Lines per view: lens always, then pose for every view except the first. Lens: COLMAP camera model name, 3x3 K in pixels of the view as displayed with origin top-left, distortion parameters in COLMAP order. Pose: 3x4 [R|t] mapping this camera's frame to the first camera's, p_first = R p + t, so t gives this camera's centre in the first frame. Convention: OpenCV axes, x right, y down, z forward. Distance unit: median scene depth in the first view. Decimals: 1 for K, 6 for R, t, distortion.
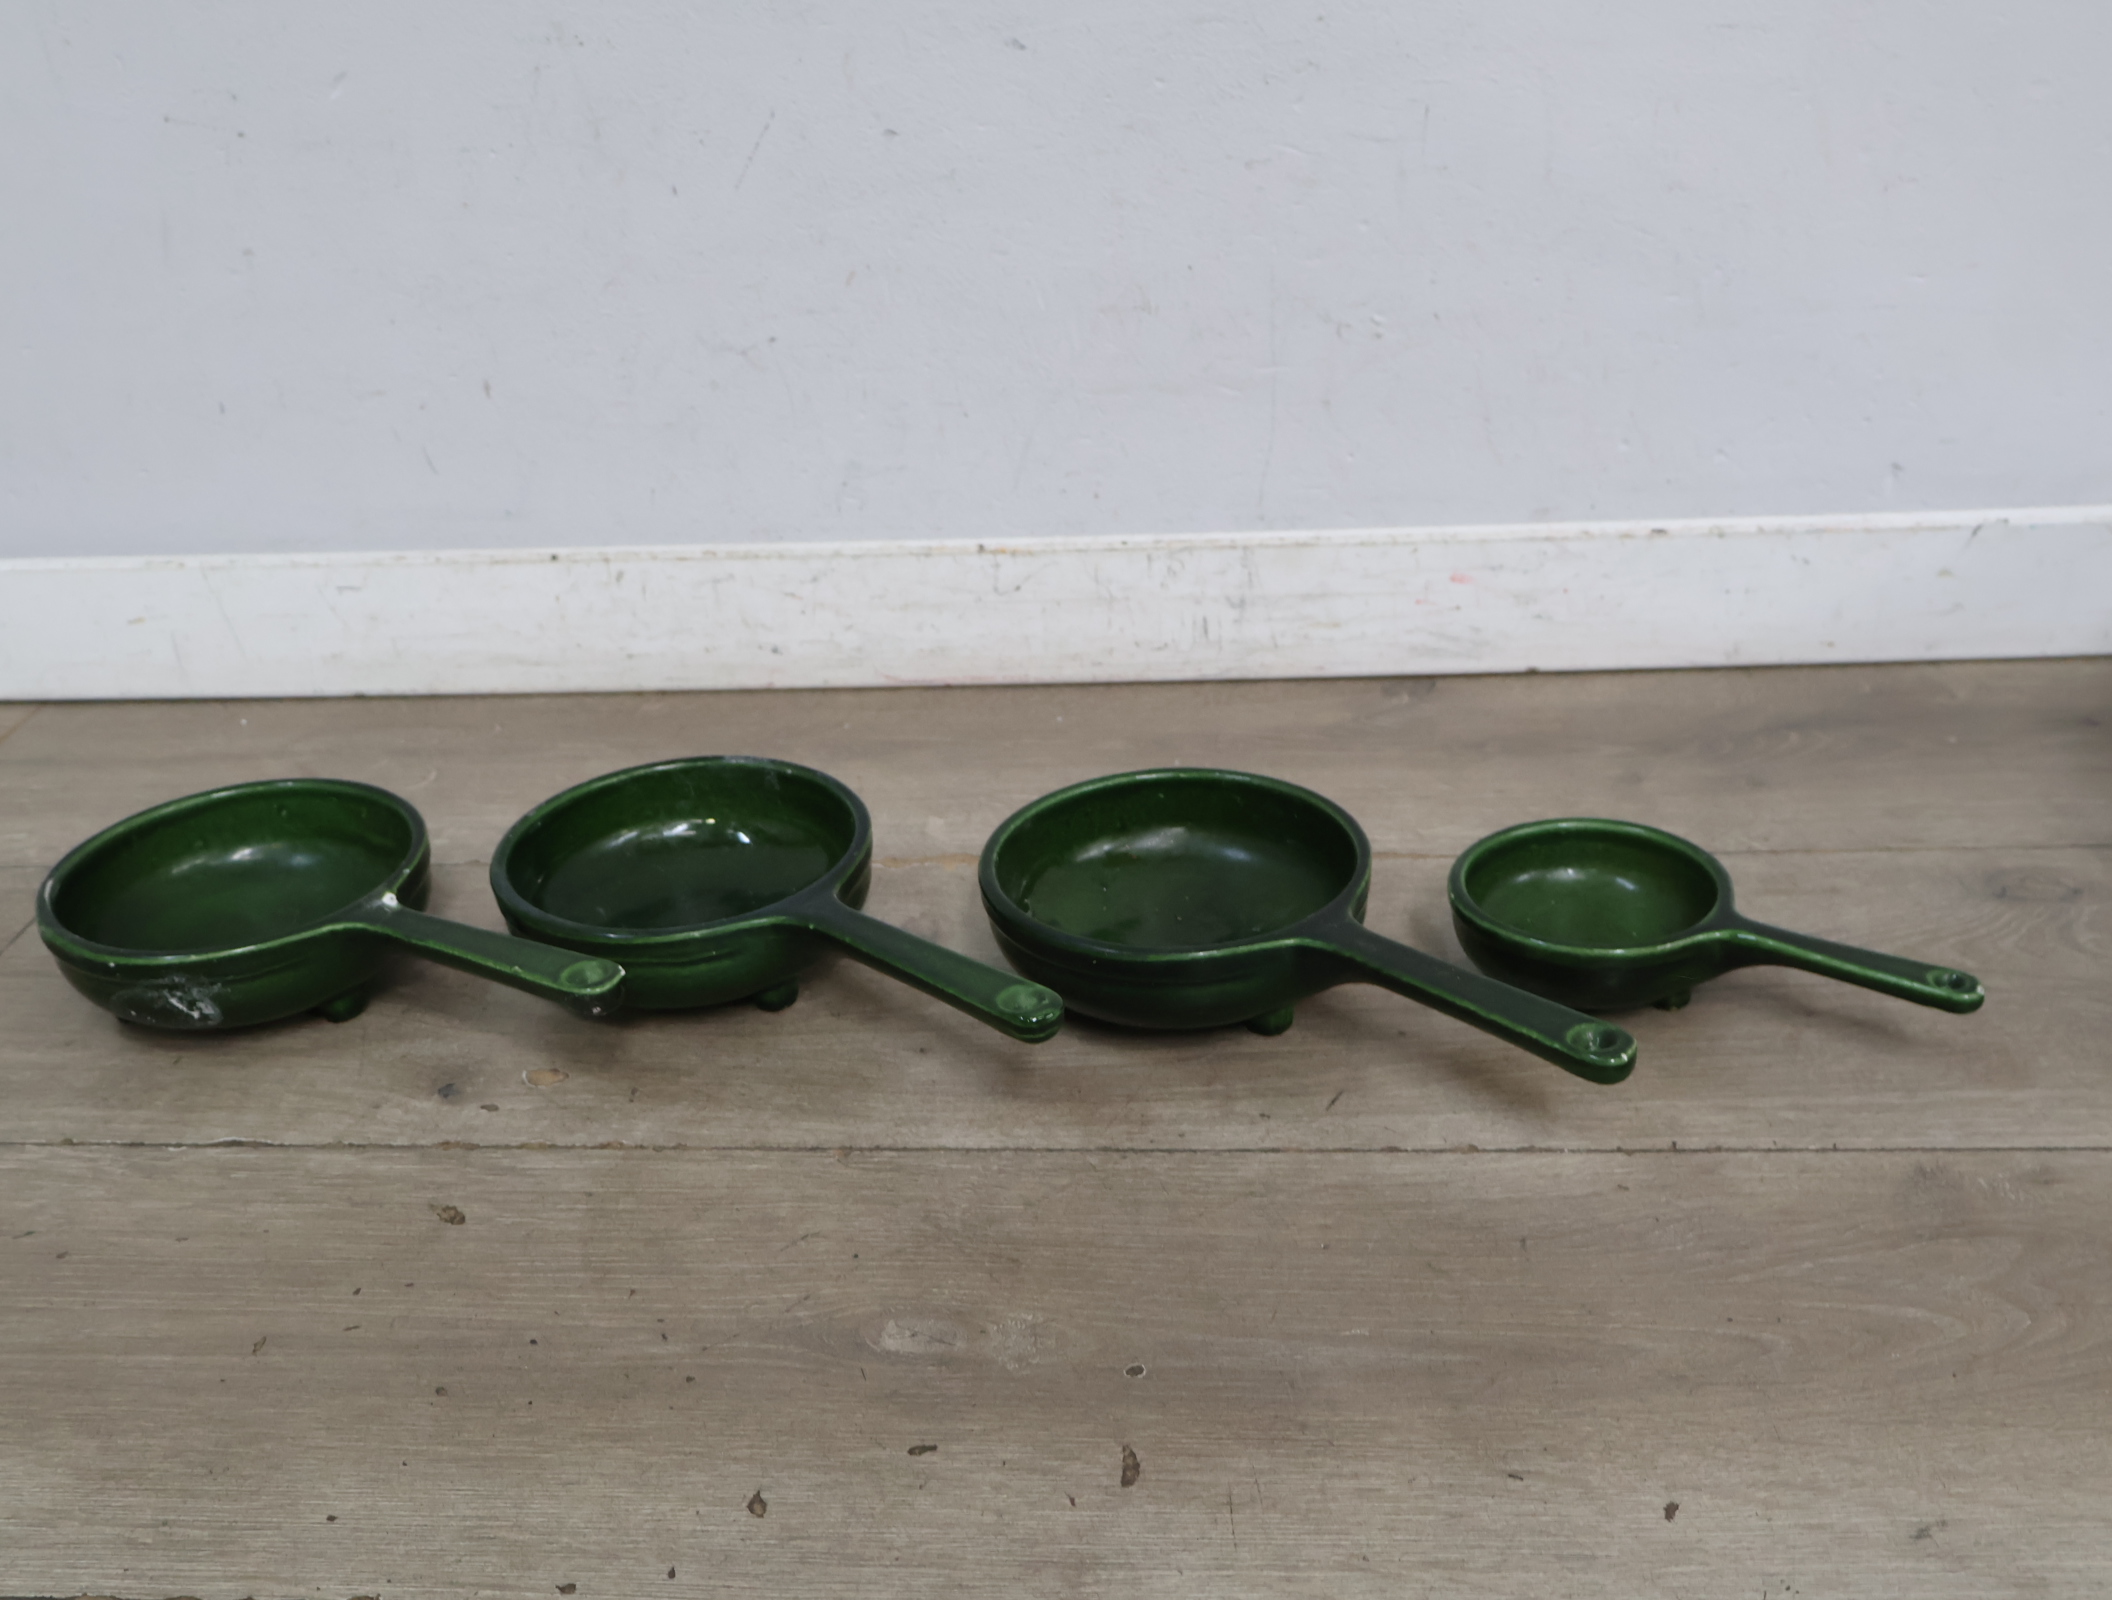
lens RADIAL K [[2226.4, 0, 1051.6], [0, 2226.4, 826.0], [0, 0, 1]] dist [0.015930, 0.000000]
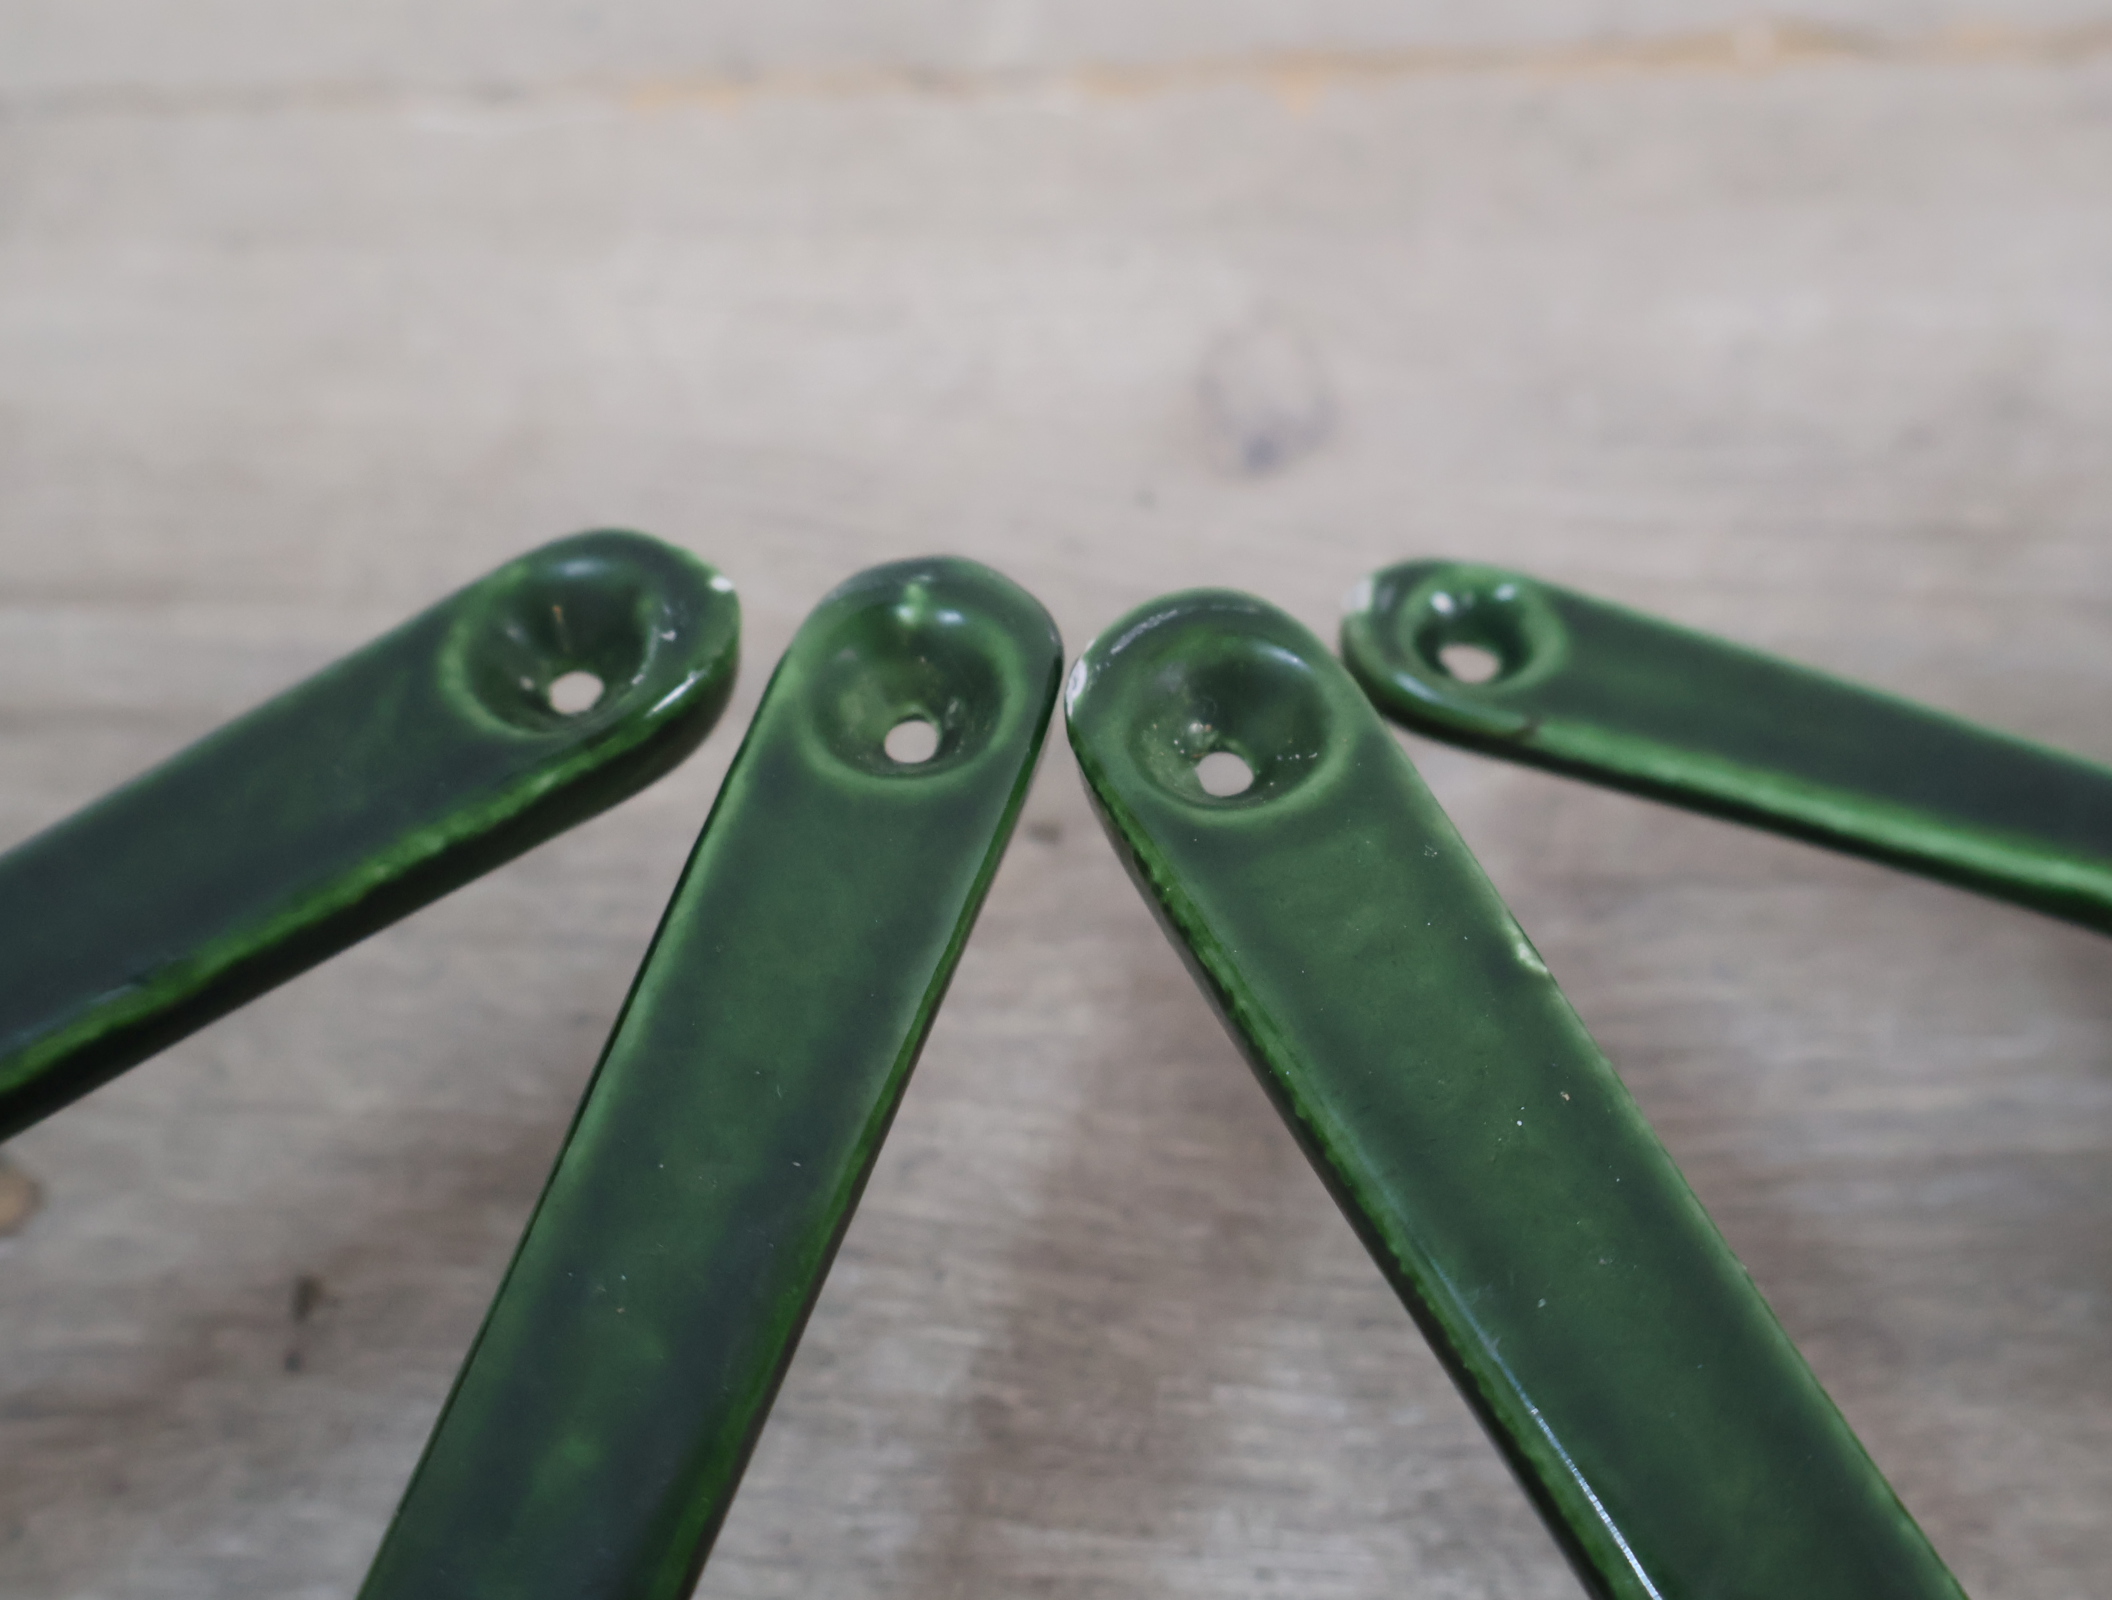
lens RADIAL K [[2226.4, 0, 1070.0], [0, 2226.4, 795.7], [0, 0, 1]] dist [0.015930, 0.000000]
pose [[0.998591, -0.042650, 0.031567, -0.115149], [0.023909, 0.892770, 0.449878, -0.044885], [-0.047369, -0.448490, 0.892532, 0.858429]]
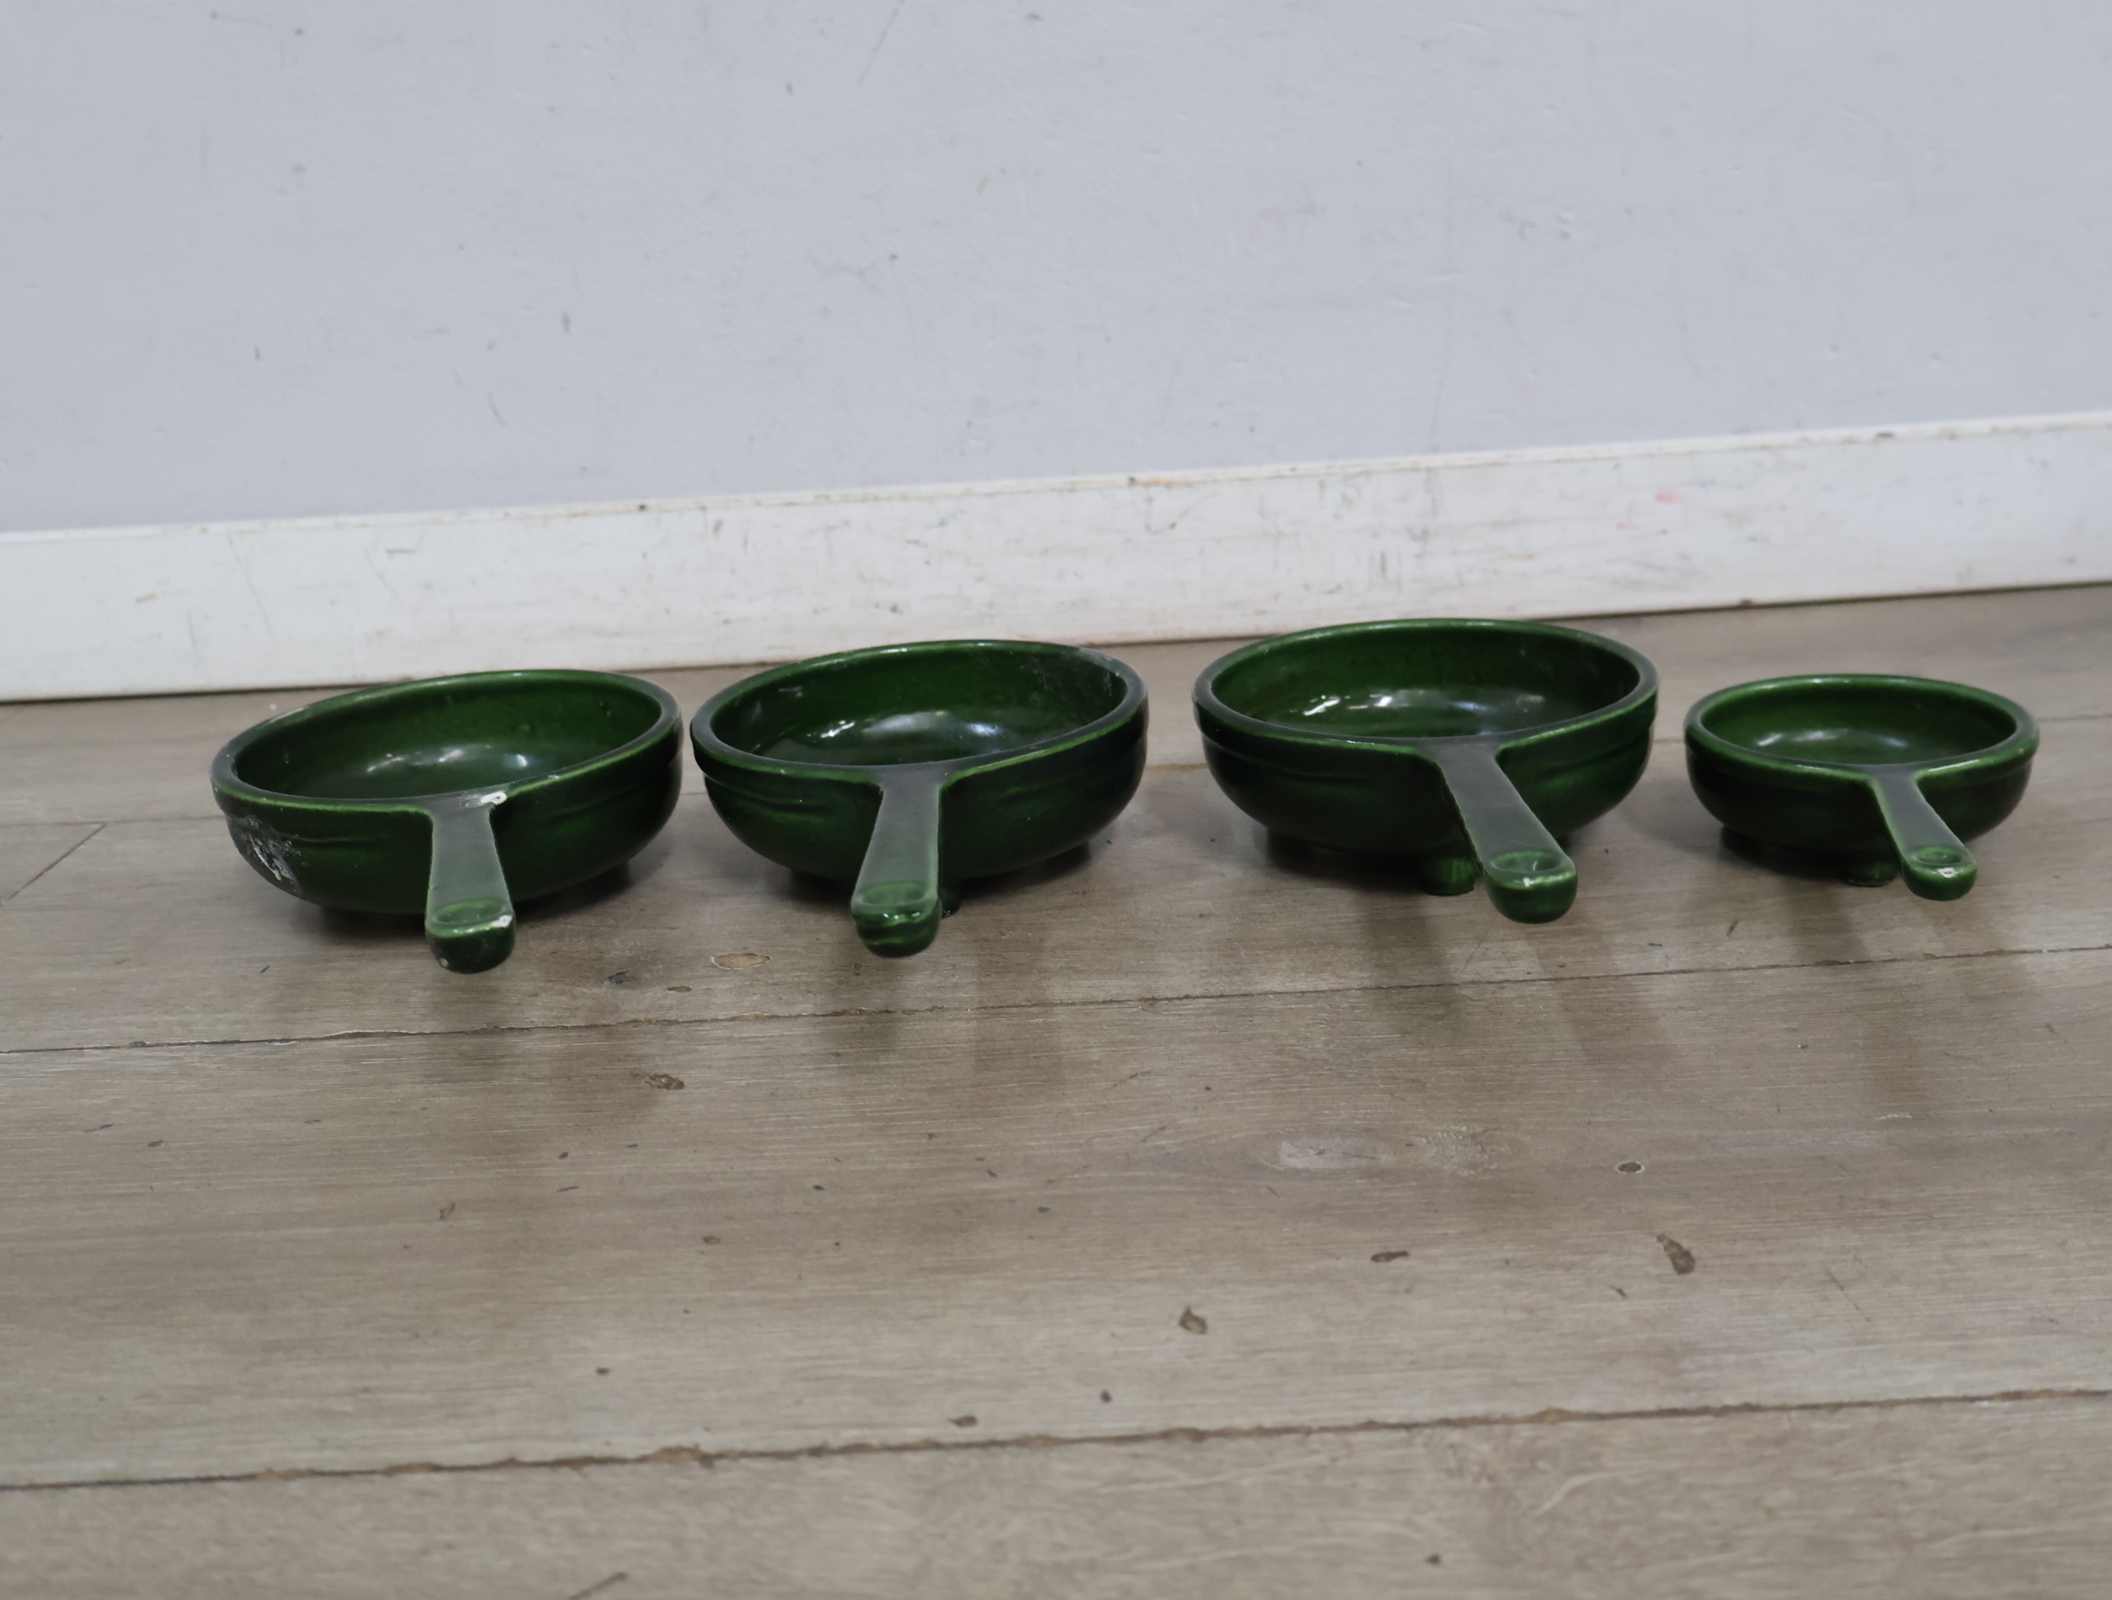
lens RADIAL K [[2226.4, 0, 1059.9], [0, 2226.4, 812.4], [0, 0, 1]] dist [0.015930, 0.000000]
pose [[0.997056, -0.025409, 0.072345, -0.184090], [0.036373, 0.987318, -0.154530, 0.205542], [-0.067501, 0.156706, 0.985336, 0.207168]]
